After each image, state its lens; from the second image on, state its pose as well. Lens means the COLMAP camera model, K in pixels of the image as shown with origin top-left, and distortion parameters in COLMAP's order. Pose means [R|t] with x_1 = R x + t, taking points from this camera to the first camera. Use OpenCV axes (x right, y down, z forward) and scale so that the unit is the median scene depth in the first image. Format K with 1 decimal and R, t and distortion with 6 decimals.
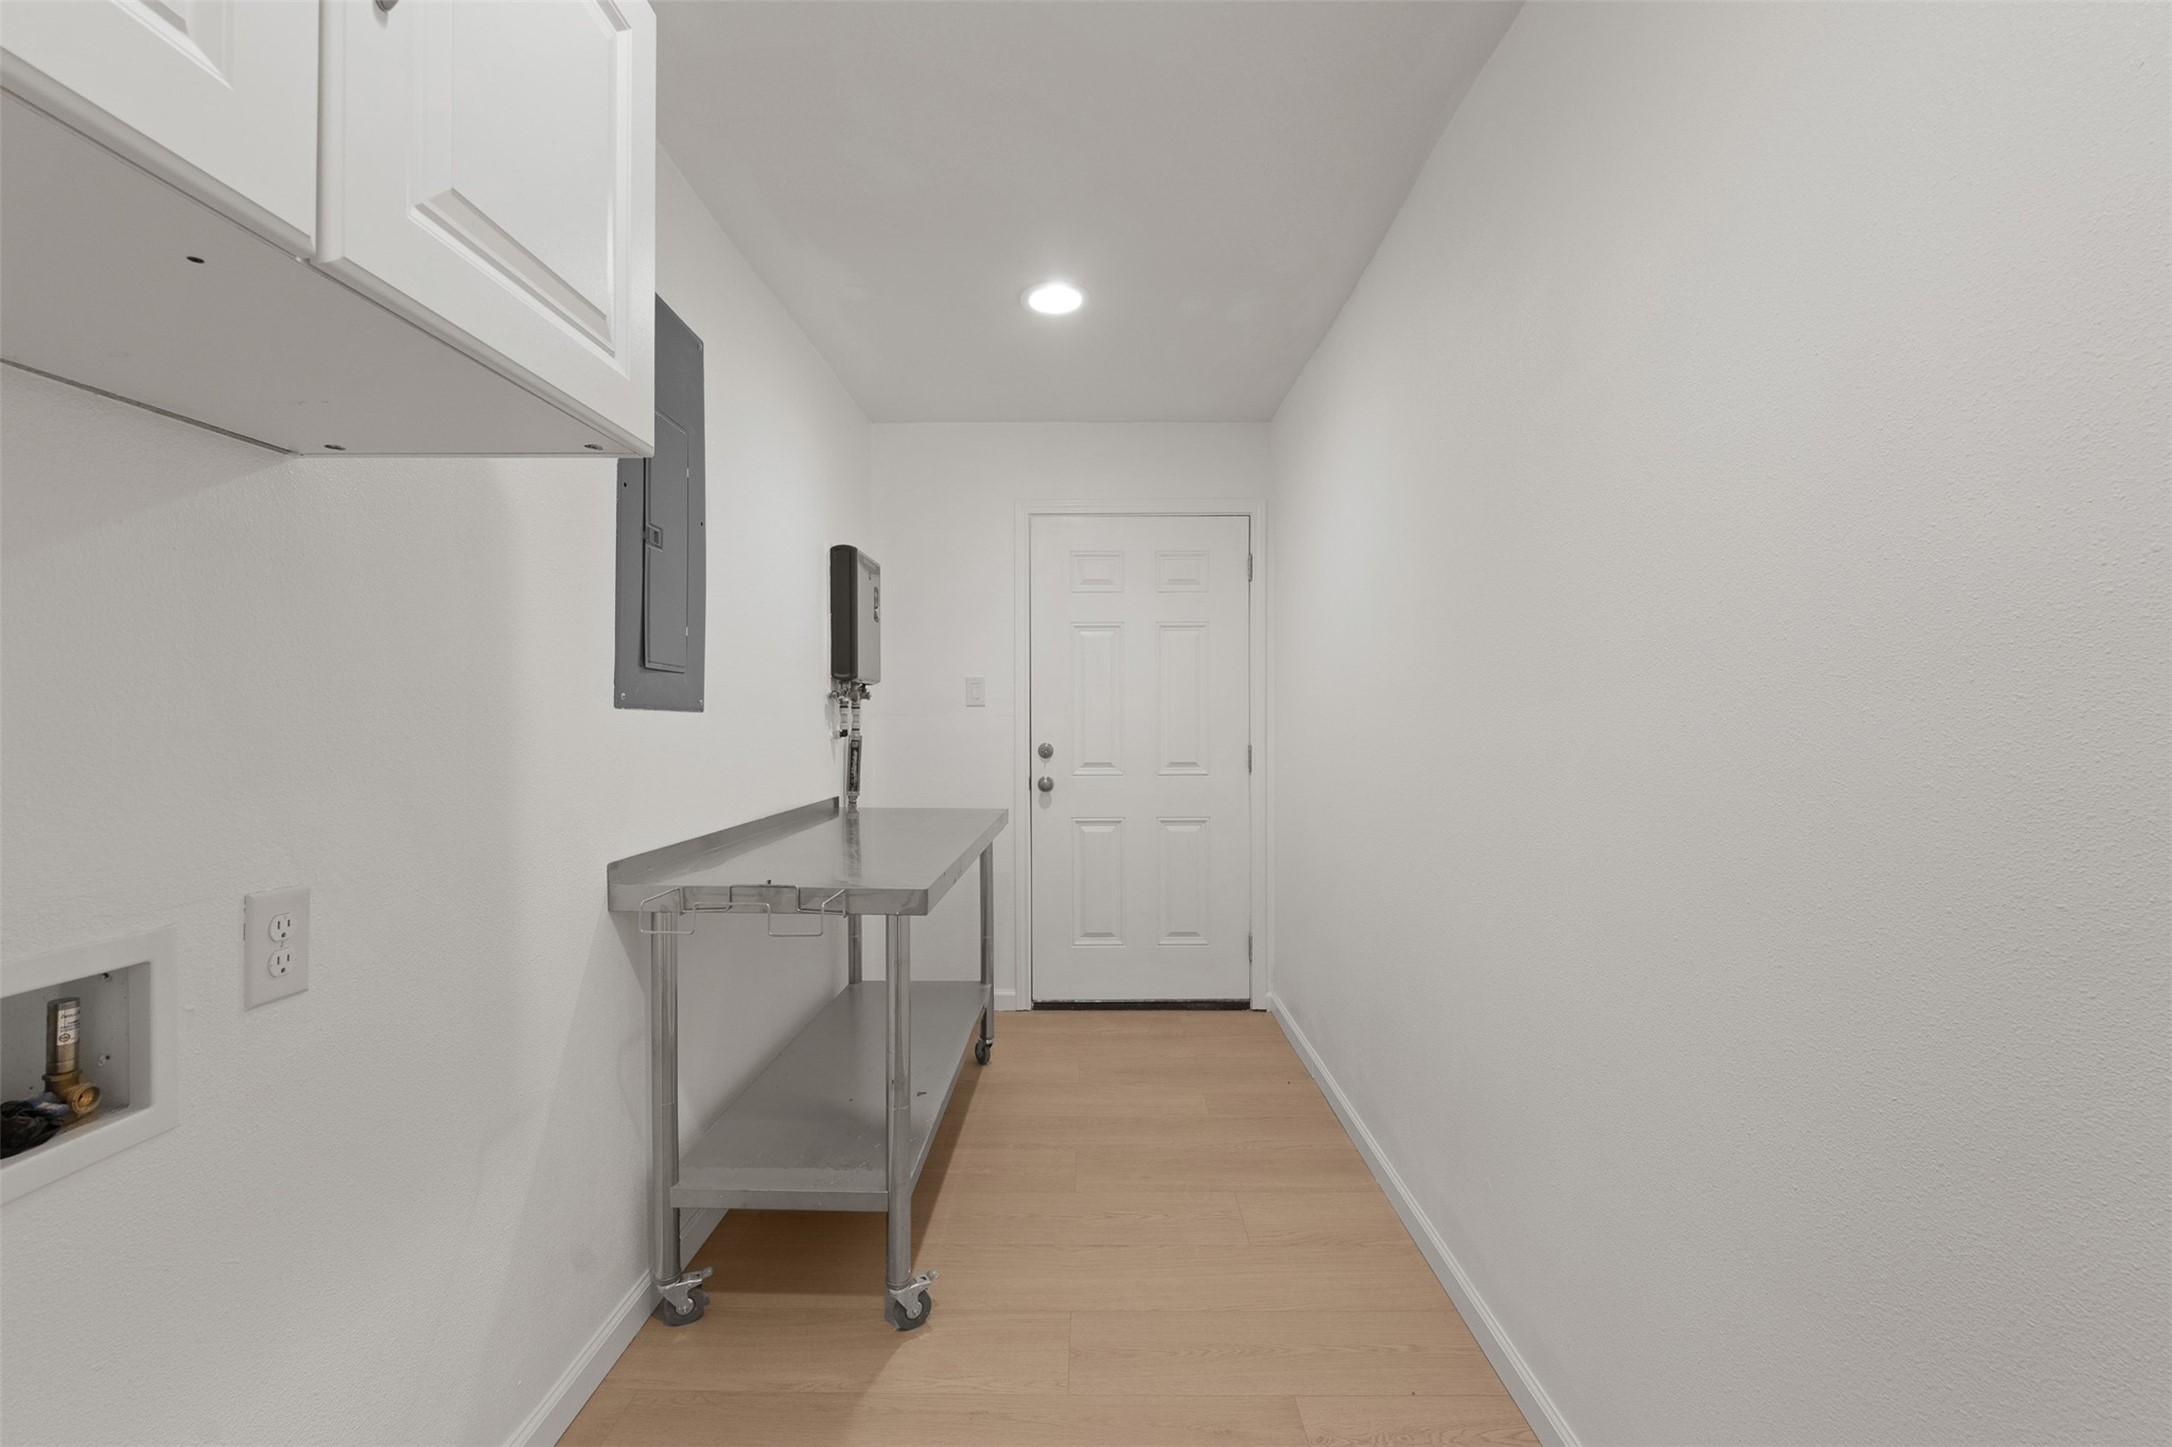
lens RADIAL K [[900.9, 0, 1089.9], [0, 900.9, 723.8], [0, 0, 1]] dist [-0.010858, 0.000320]
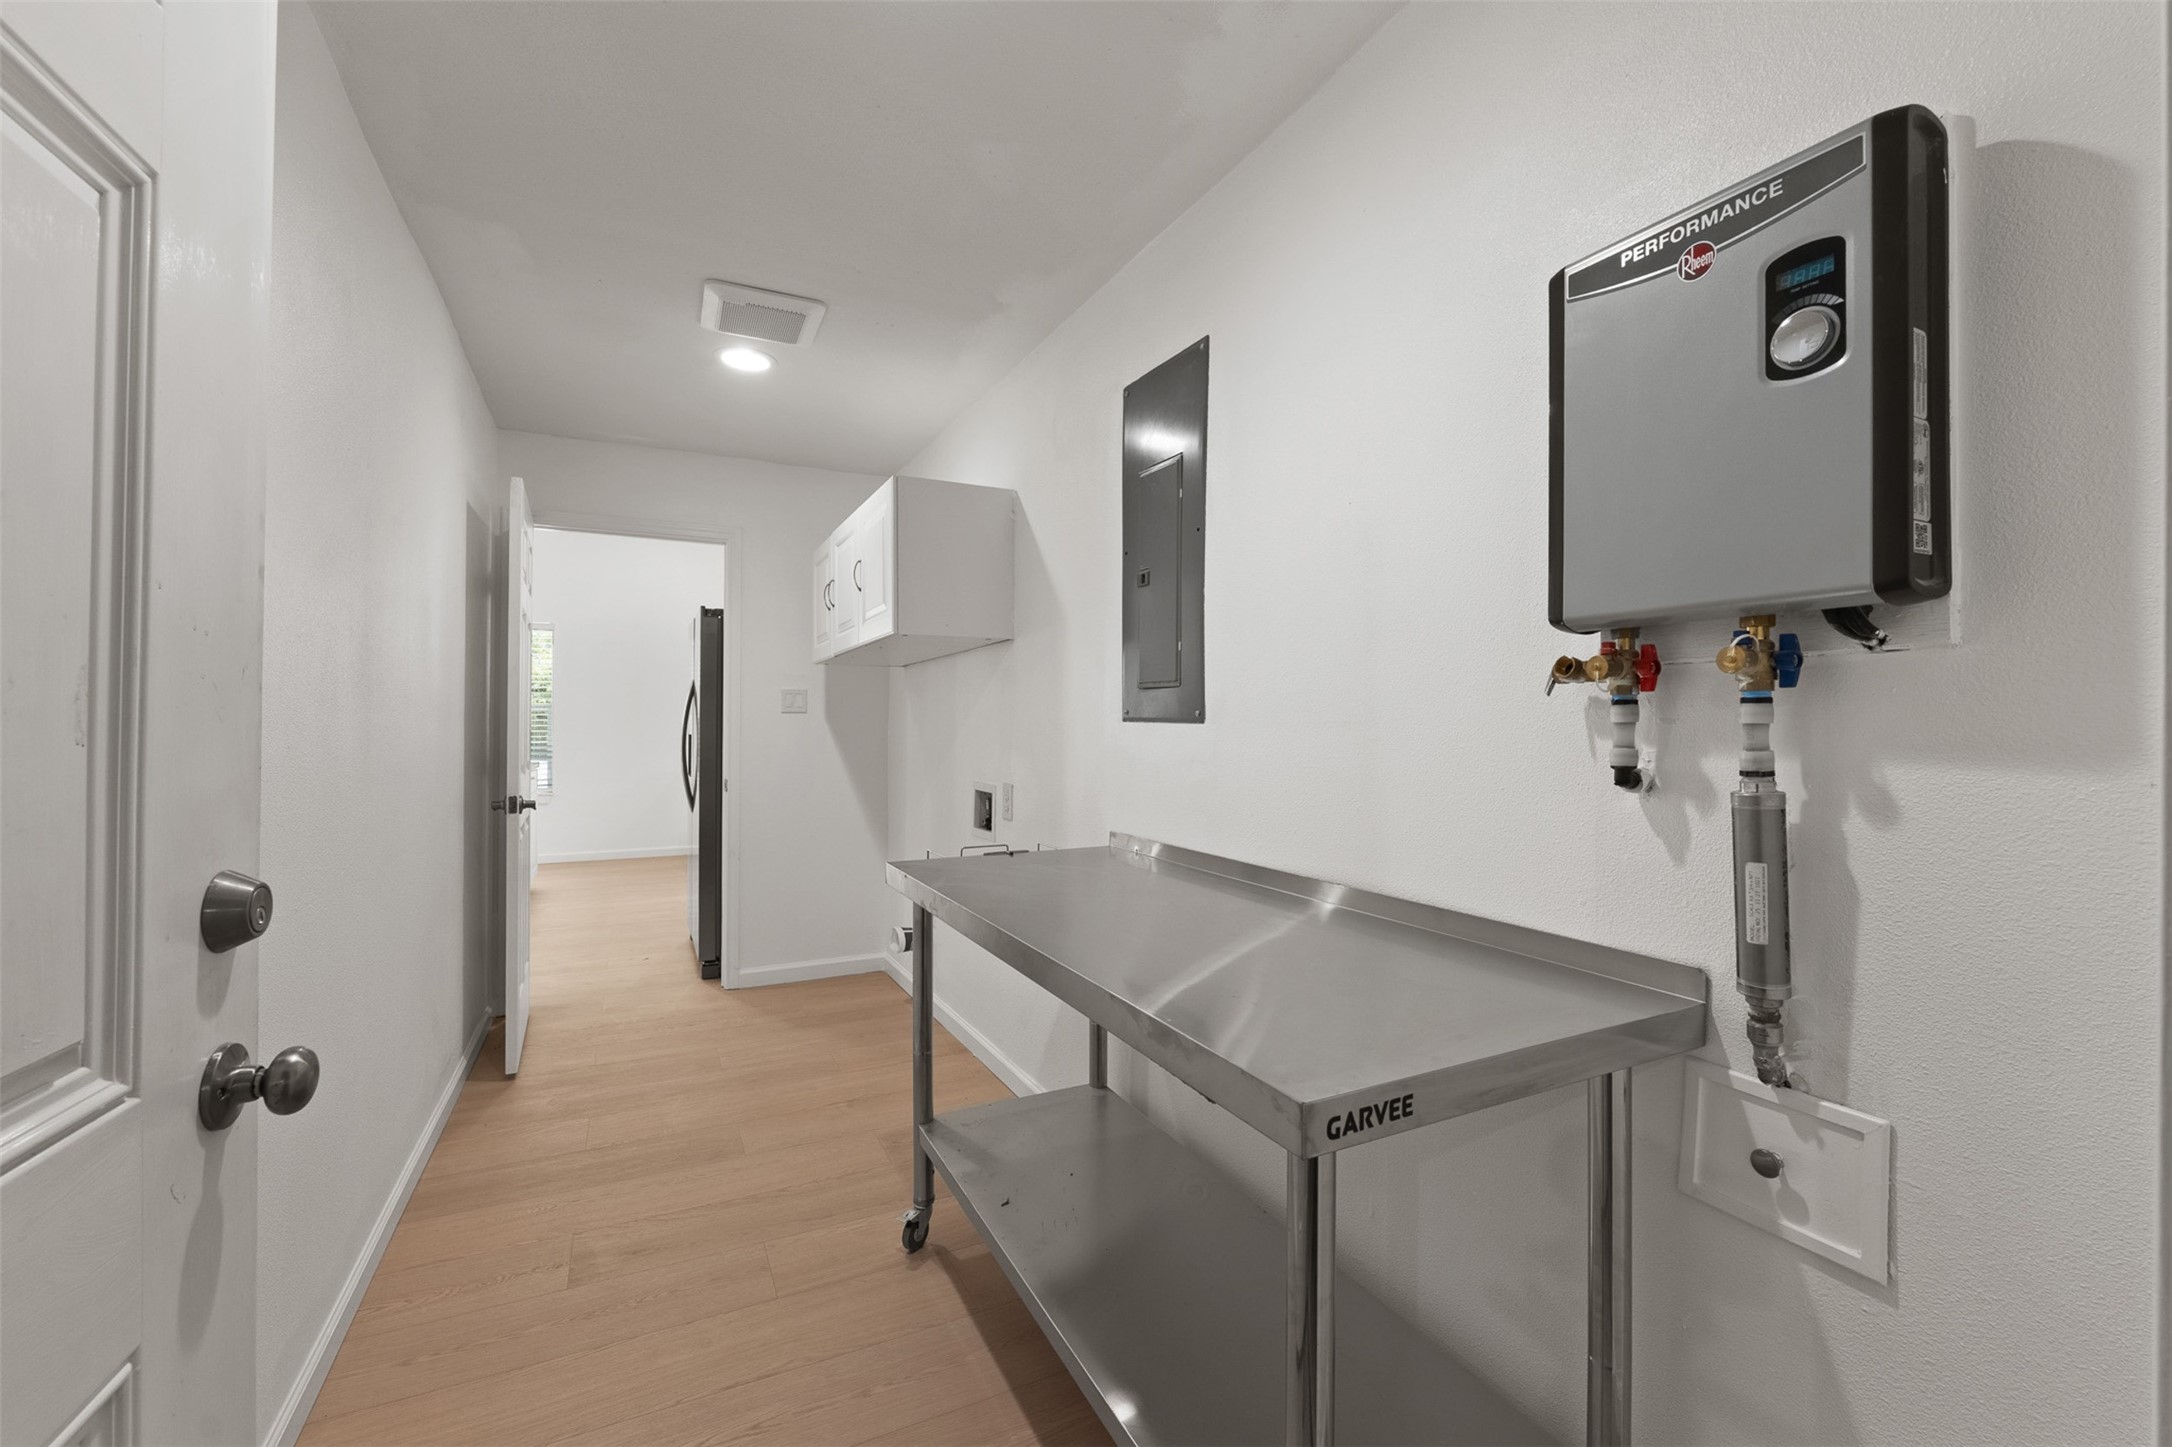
lens RADIAL K [[900.9, 0, 1088.9], [0, 900.9, 717.0], [0, 0, 1]] dist [-0.010858, 0.000320]
pose [[-0.892205, -0.006165, -0.451588, 0.109061], [-0.006597, 0.999978, -0.000618, -0.017380], [0.451582, 0.002428, -0.892226, 1.749919]]
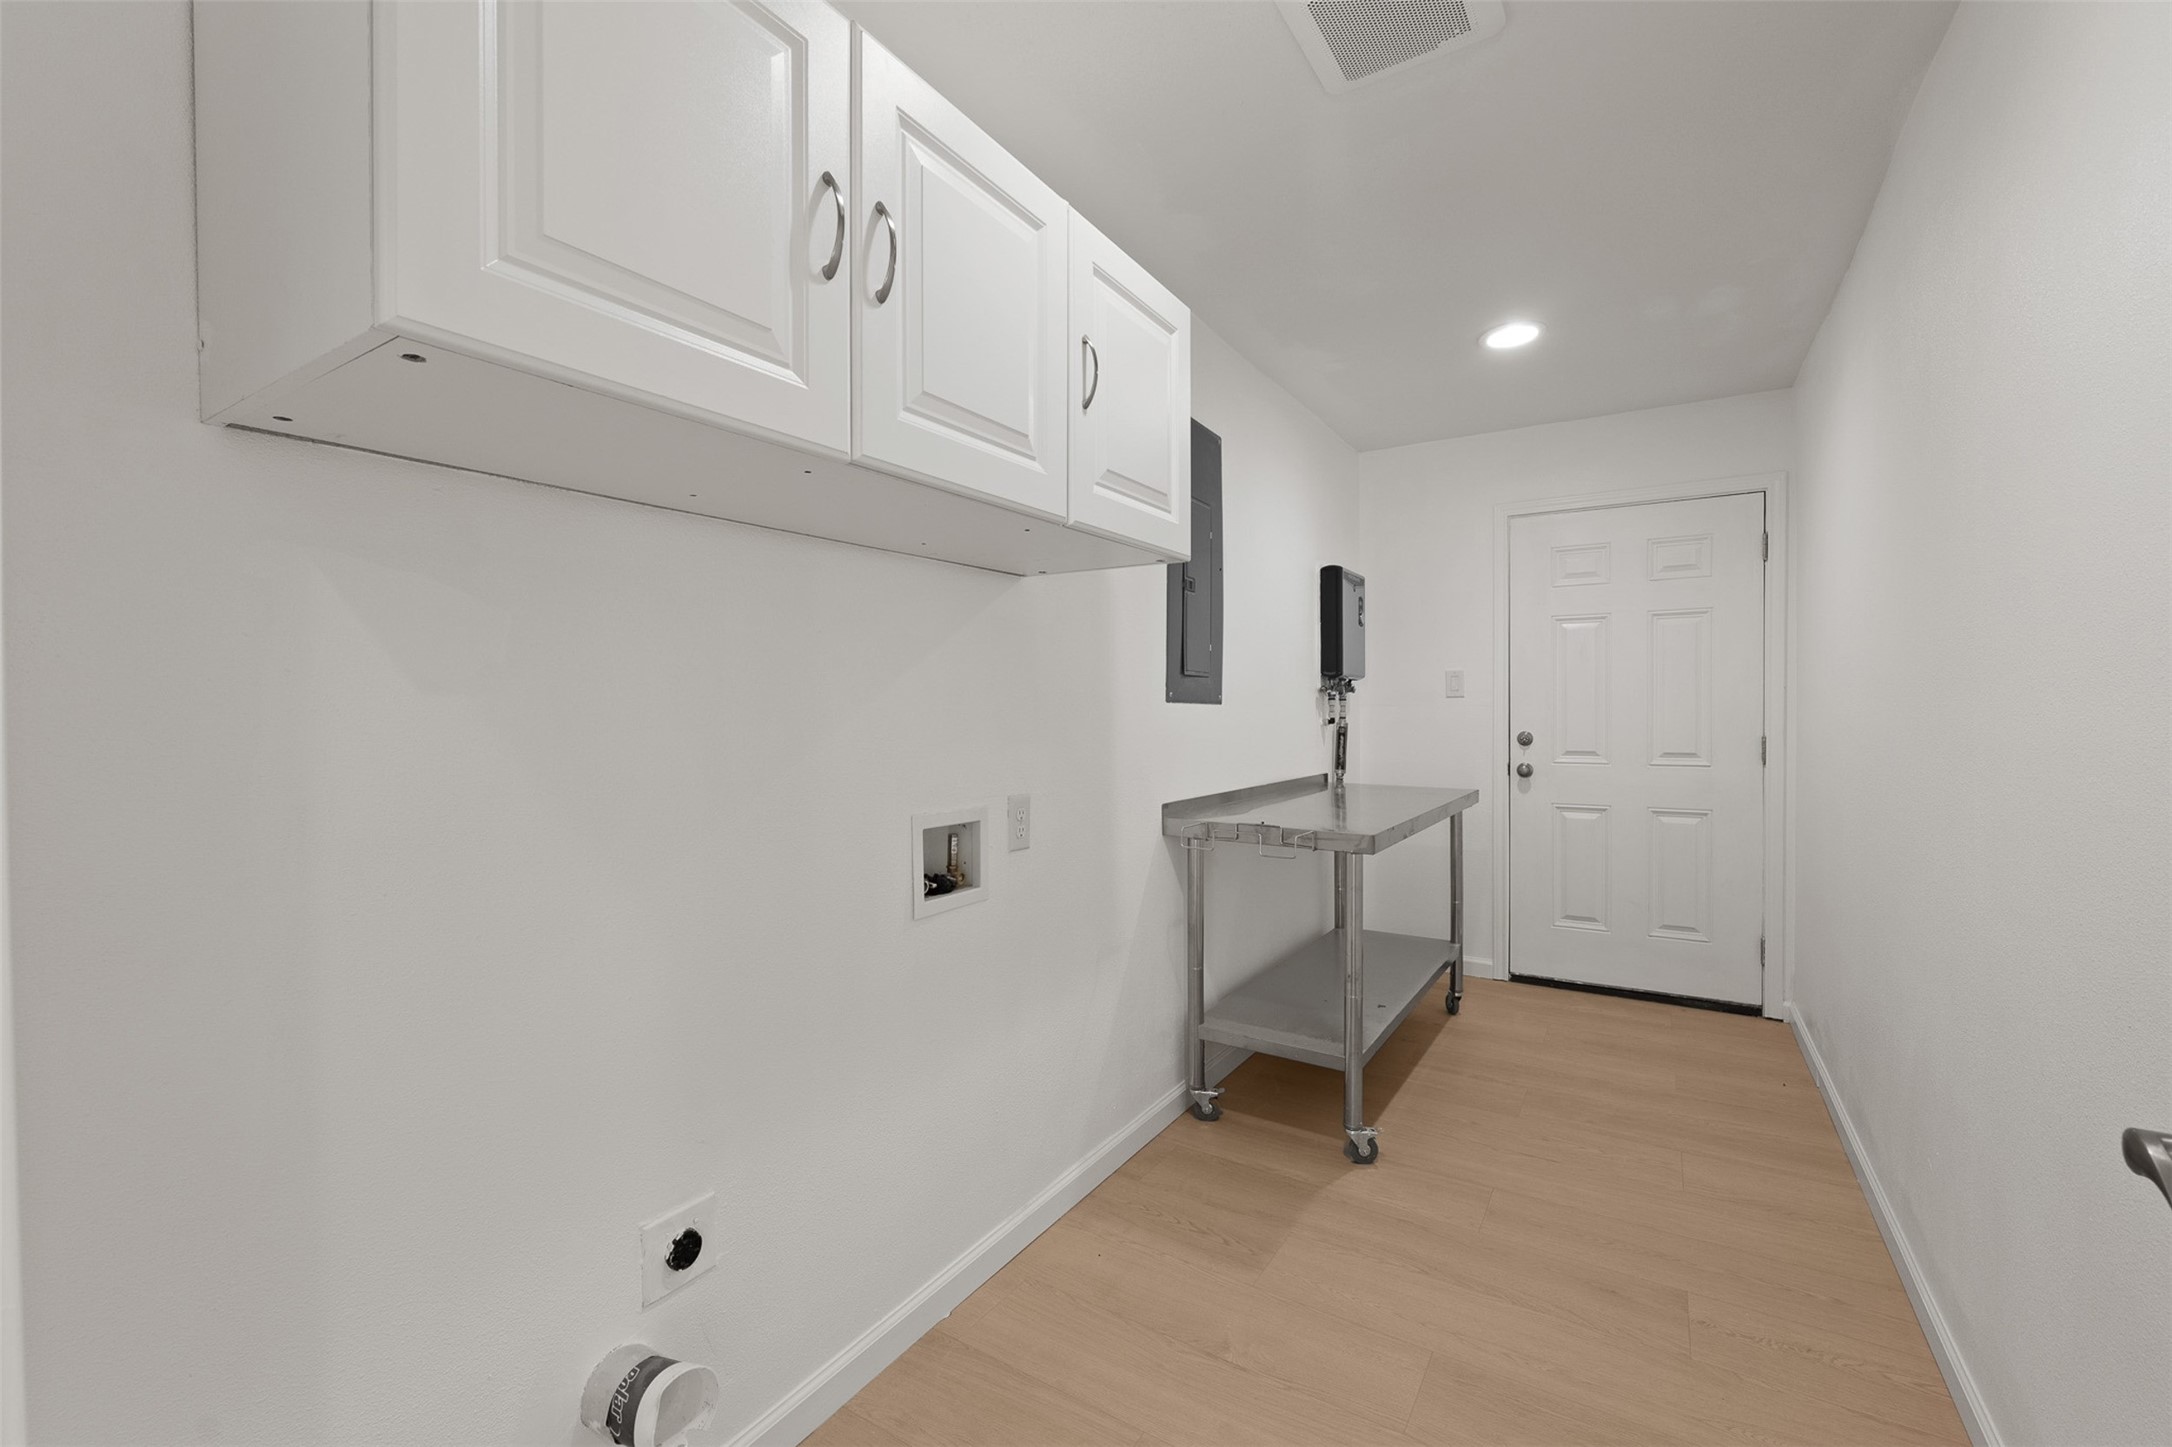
lens RADIAL K [[900.9, 0, 1082.5], [0, 900.9, 718.6], [0, 0, 1]] dist [-0.010858, 0.000320]
pose [[0.842750, 0.003522, -0.538293, 0.137471], [-0.000634, 0.999984, 0.005549, 0.001167], [0.538304, -0.004335, 0.842739, -0.288985]]
